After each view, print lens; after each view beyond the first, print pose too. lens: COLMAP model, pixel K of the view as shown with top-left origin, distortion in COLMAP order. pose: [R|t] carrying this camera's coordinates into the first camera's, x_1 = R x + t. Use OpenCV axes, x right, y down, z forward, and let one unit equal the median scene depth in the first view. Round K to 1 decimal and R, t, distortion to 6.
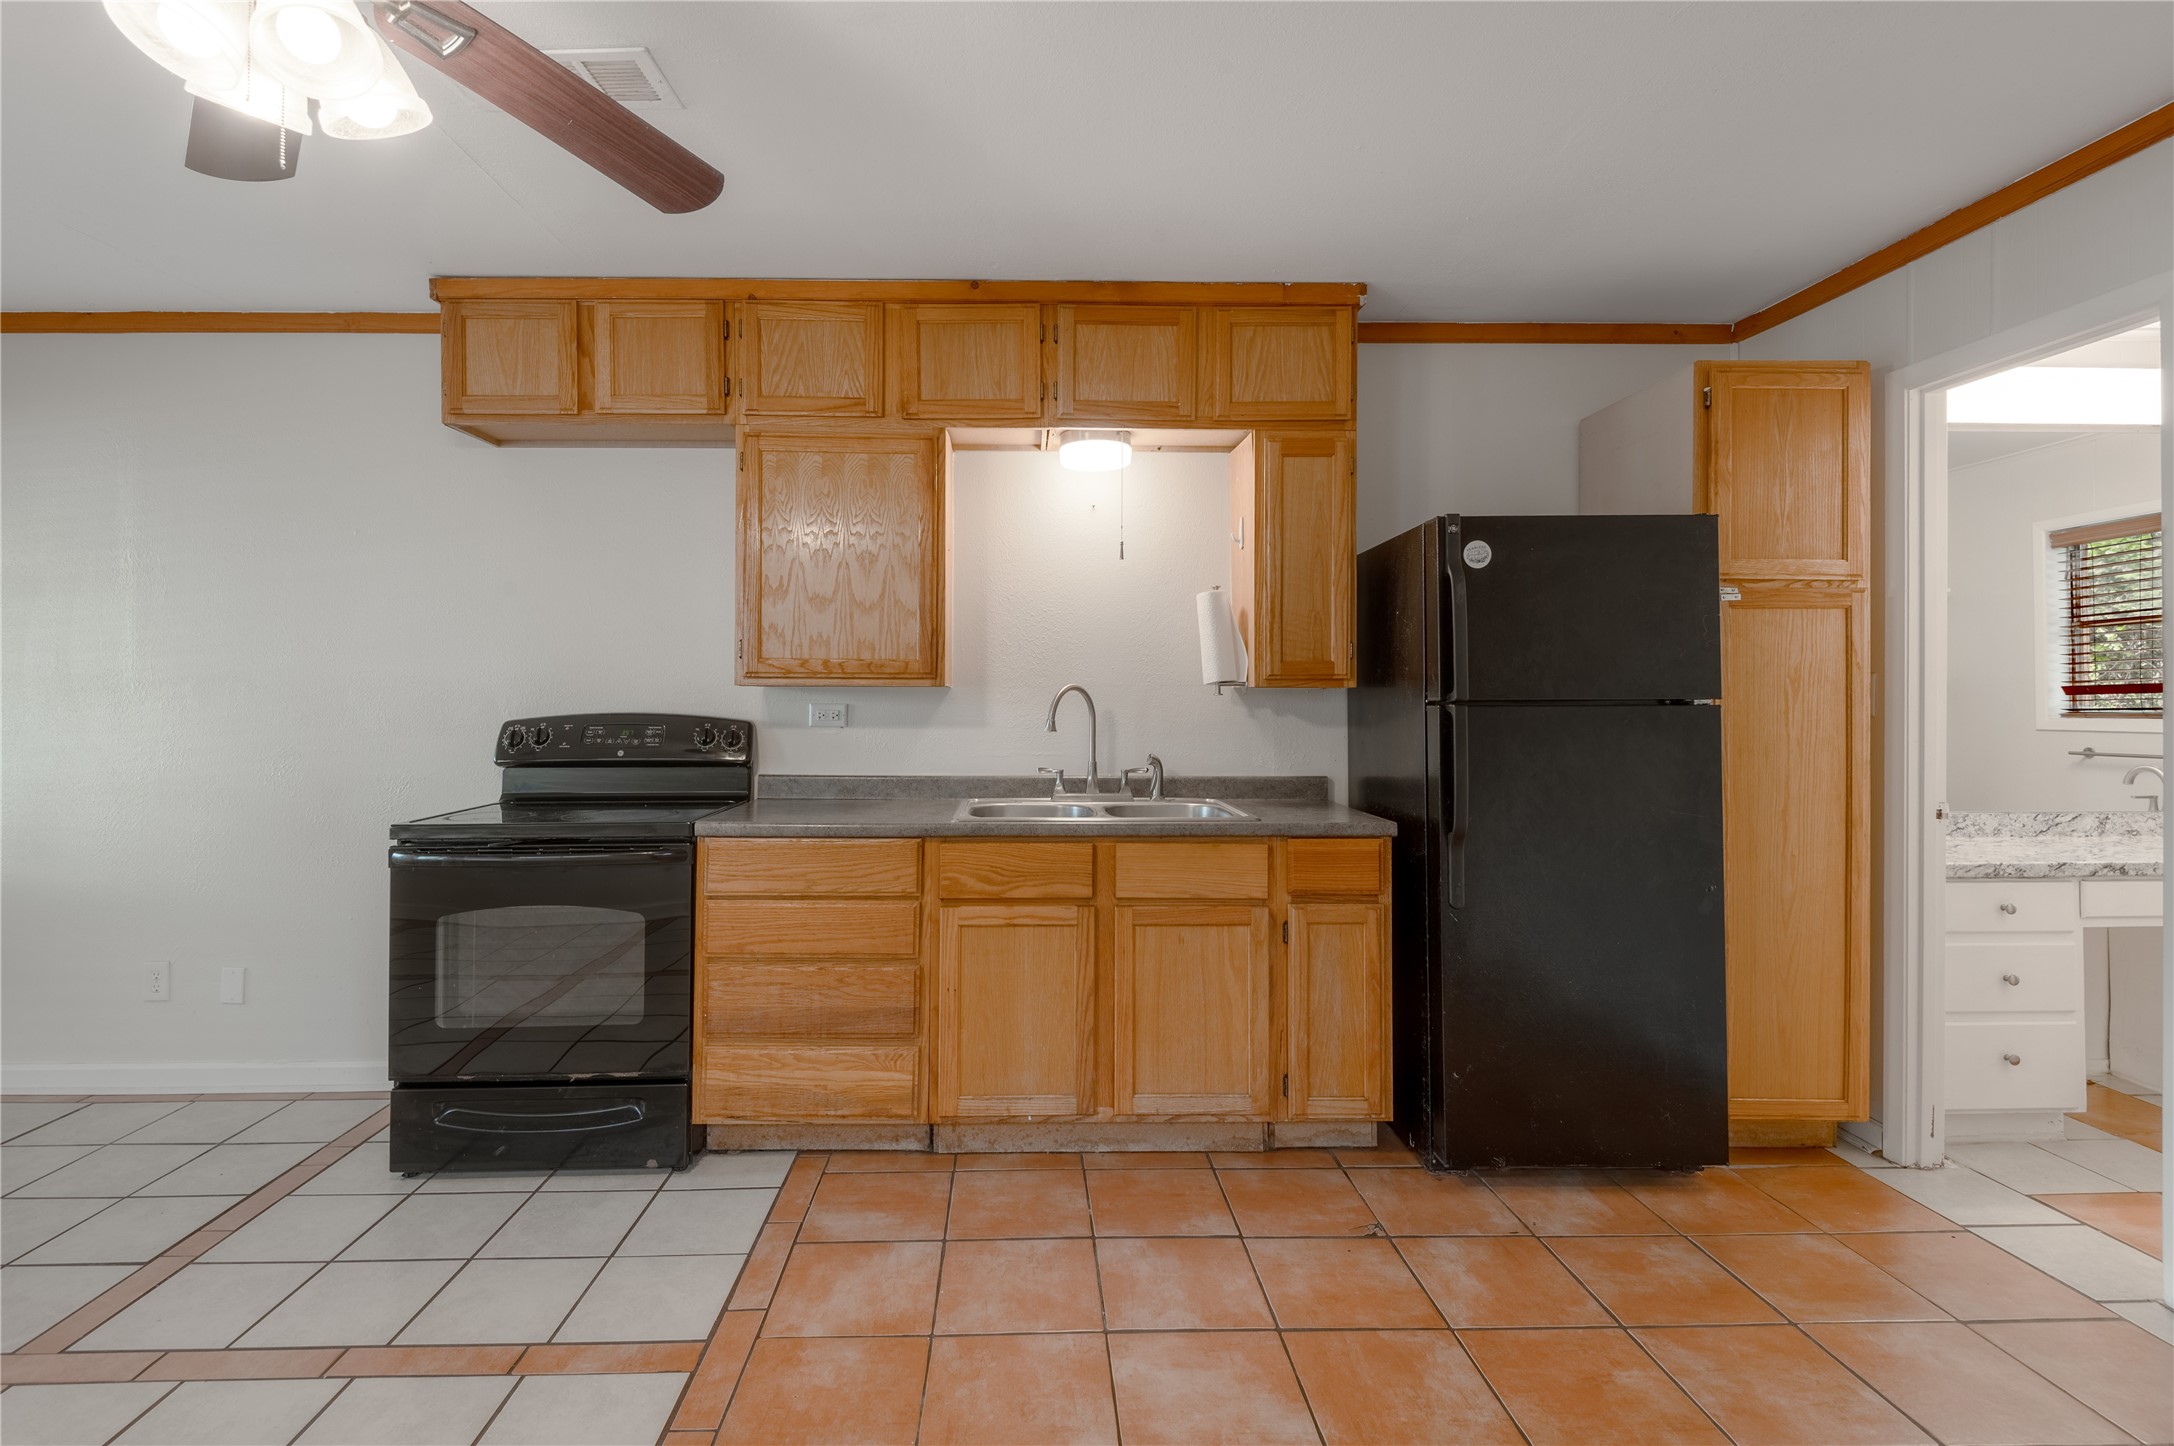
lens RADIAL K [[1038.7, 0, 1021.2], [0, 1038.7, 685.9], [0, 0, 1]] dist [0.014610, -0.000437]
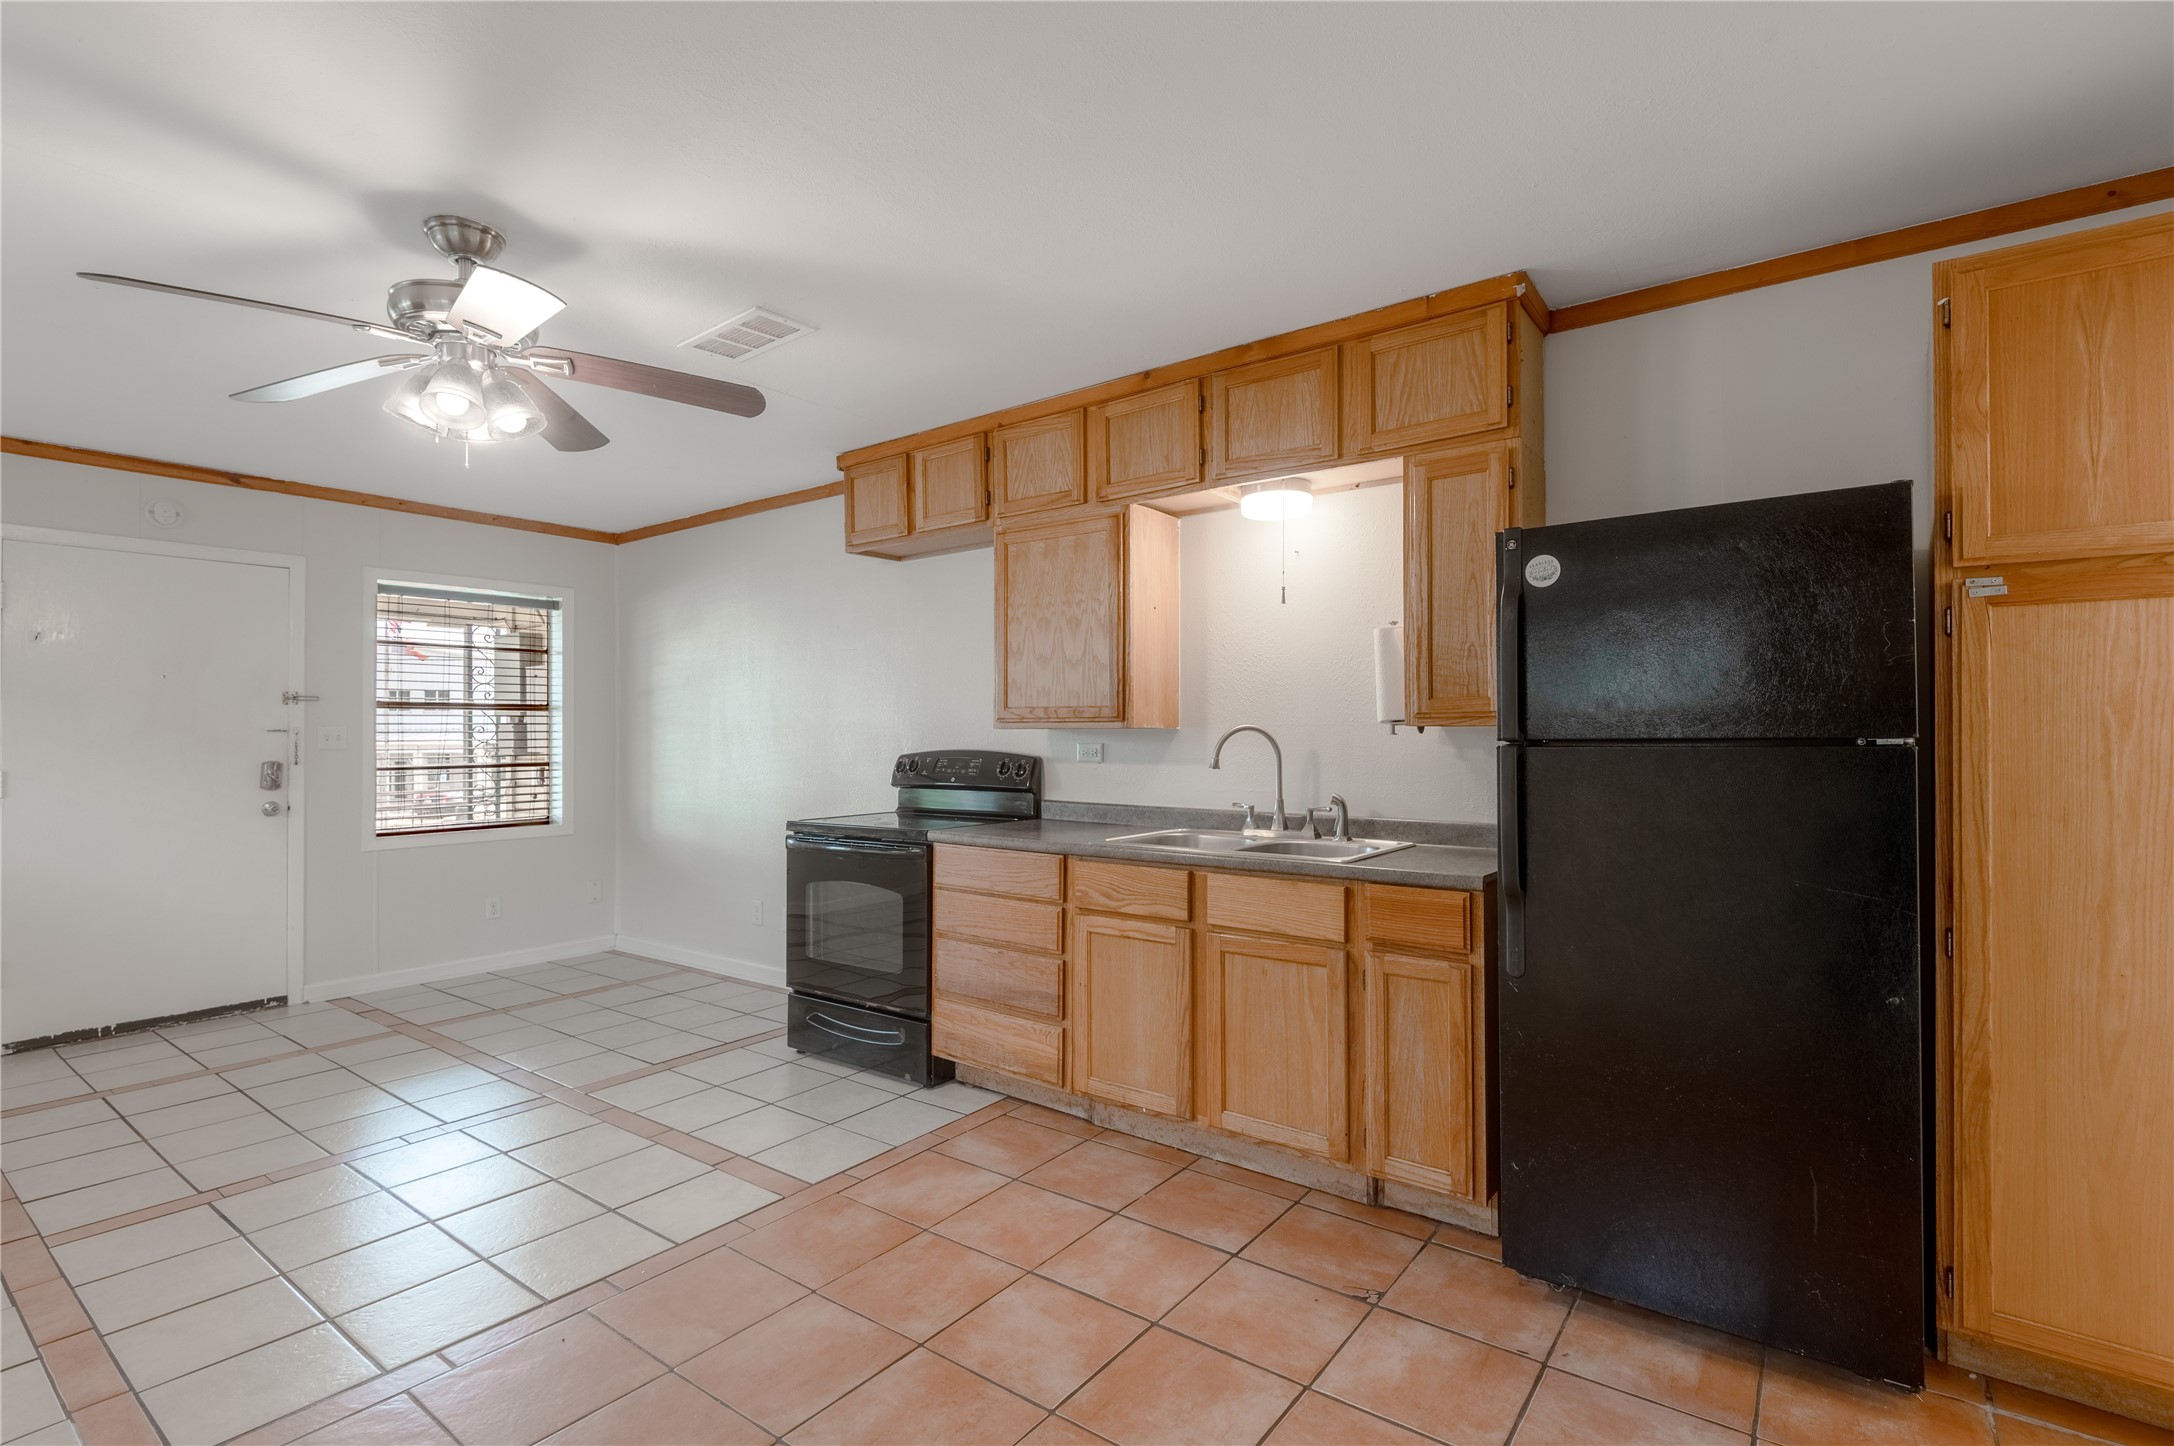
lens RADIAL K [[977.3, 0, 1042.4], [0, 977.3, 720.6], [0, 0, 1]] dist [0.000122, -0.001217]
pose [[0.781509, -0.013447, -0.623749, 0.582425], [0.011745, 0.999908, -0.006842, -0.001618], [0.623784, -0.001979, 0.781595, 0.101625]]
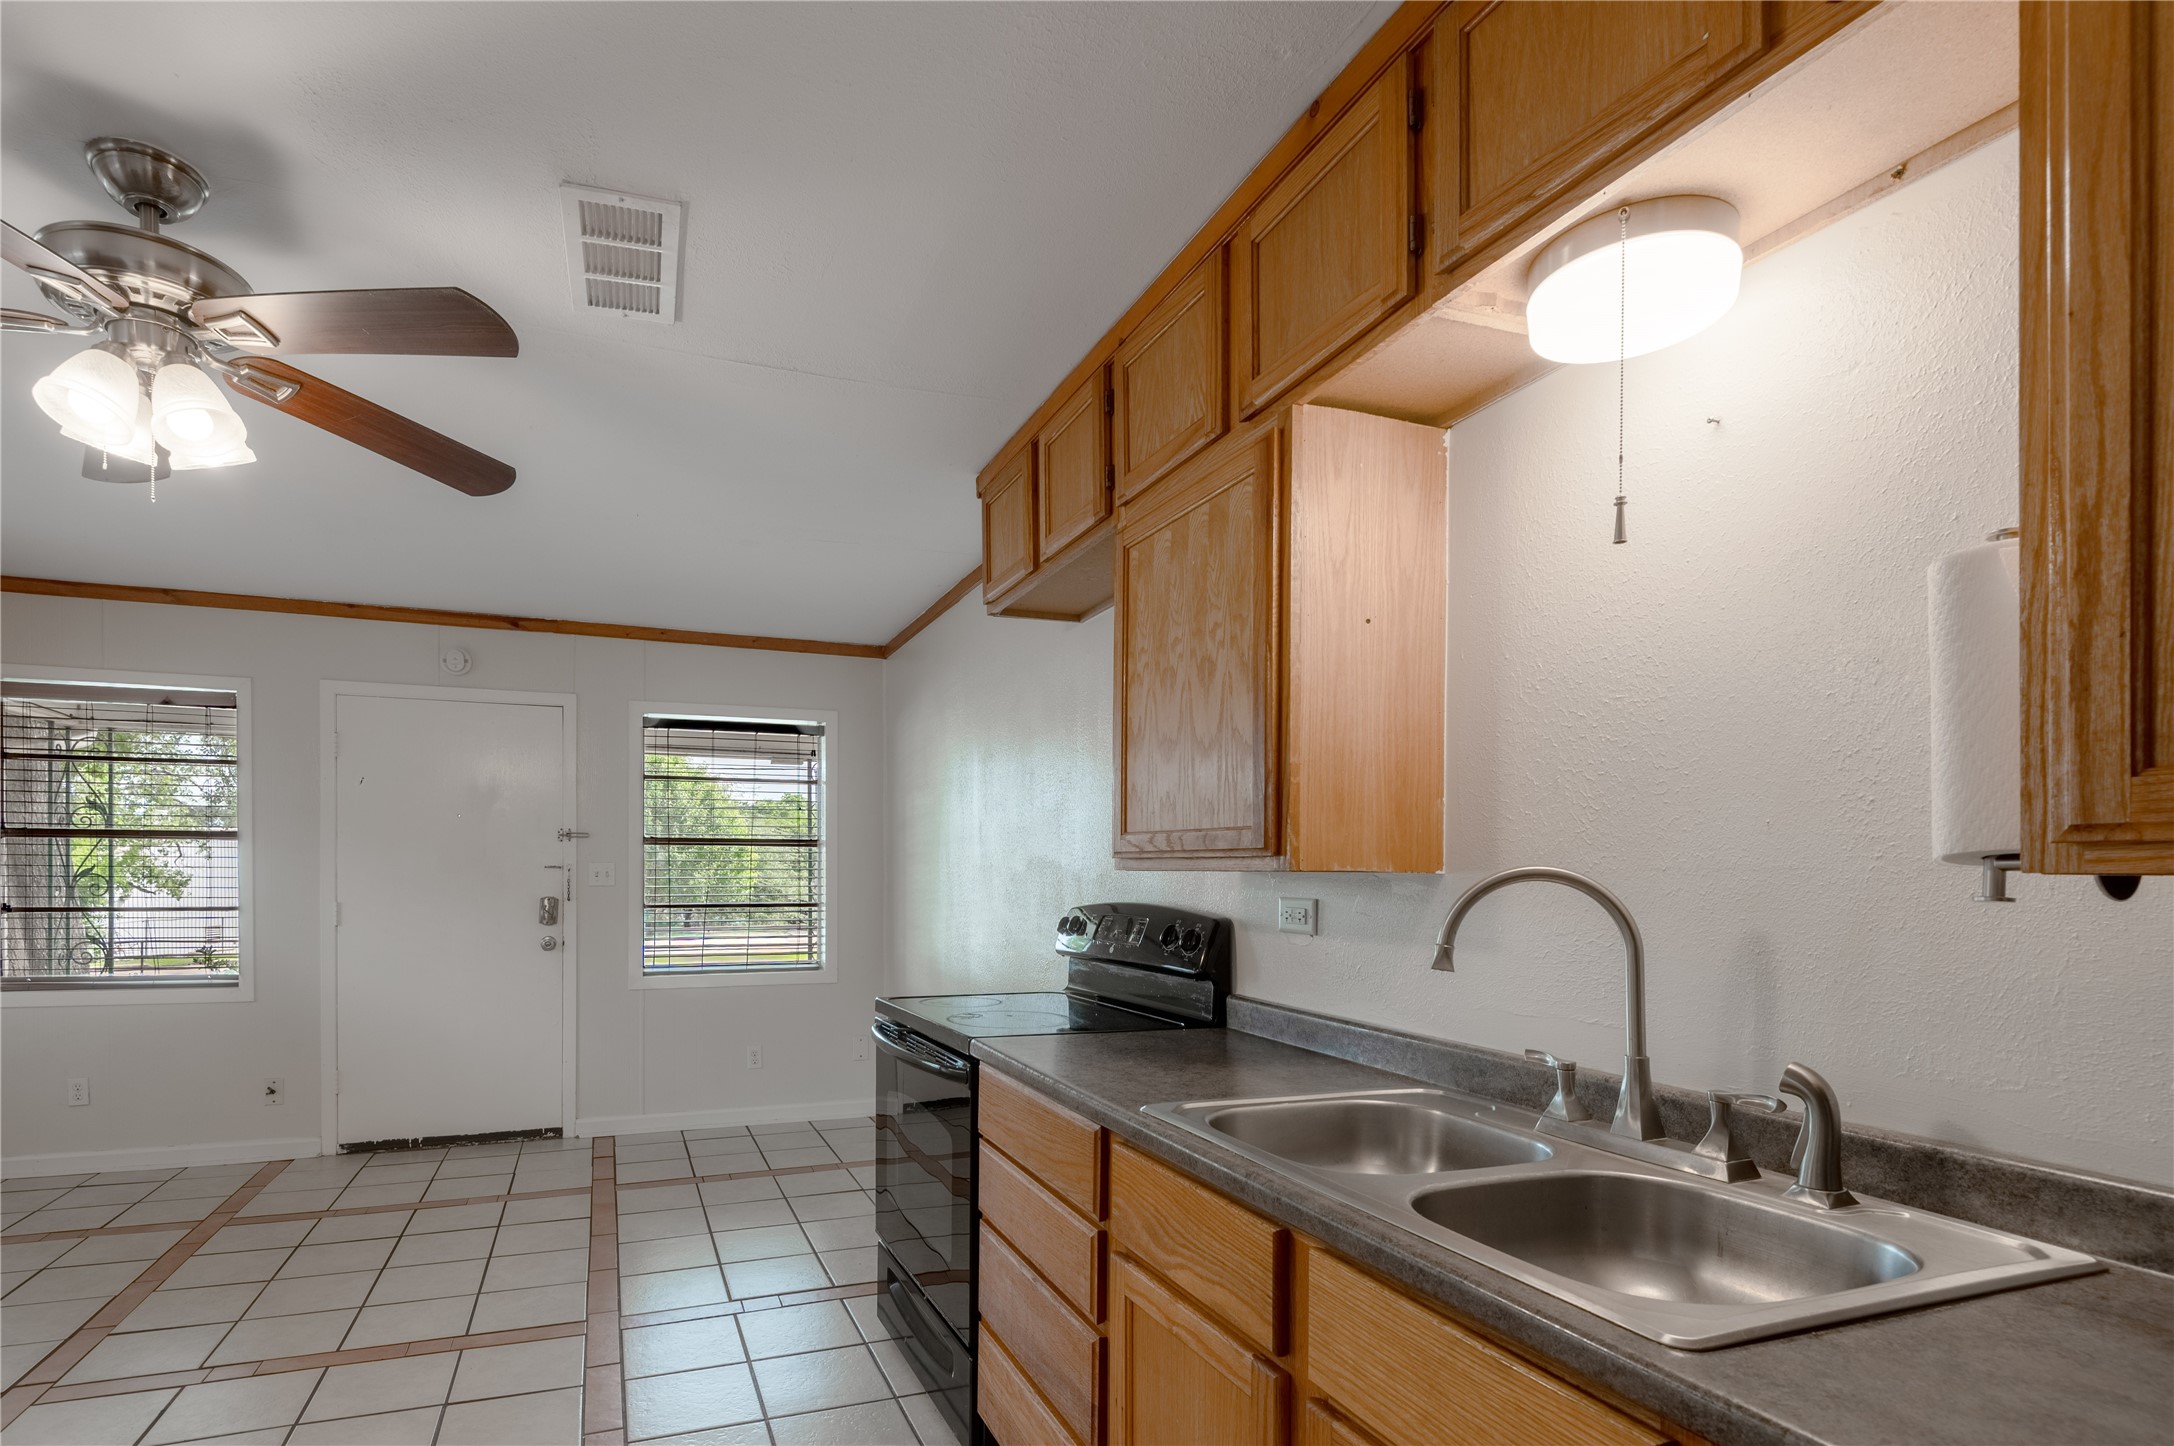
lens RADIAL K [[1026.3, 0, 962.0], [0, 1026.3, 866.2], [0, 0, 1]] dist [0.001449, -0.000031]
pose [[0.329010, -0.005941, -0.944308, 0.429711], [0.006410, 0.999971, -0.004057, -0.001187], [0.944305, -0.004718, 0.329039, 0.722708]]
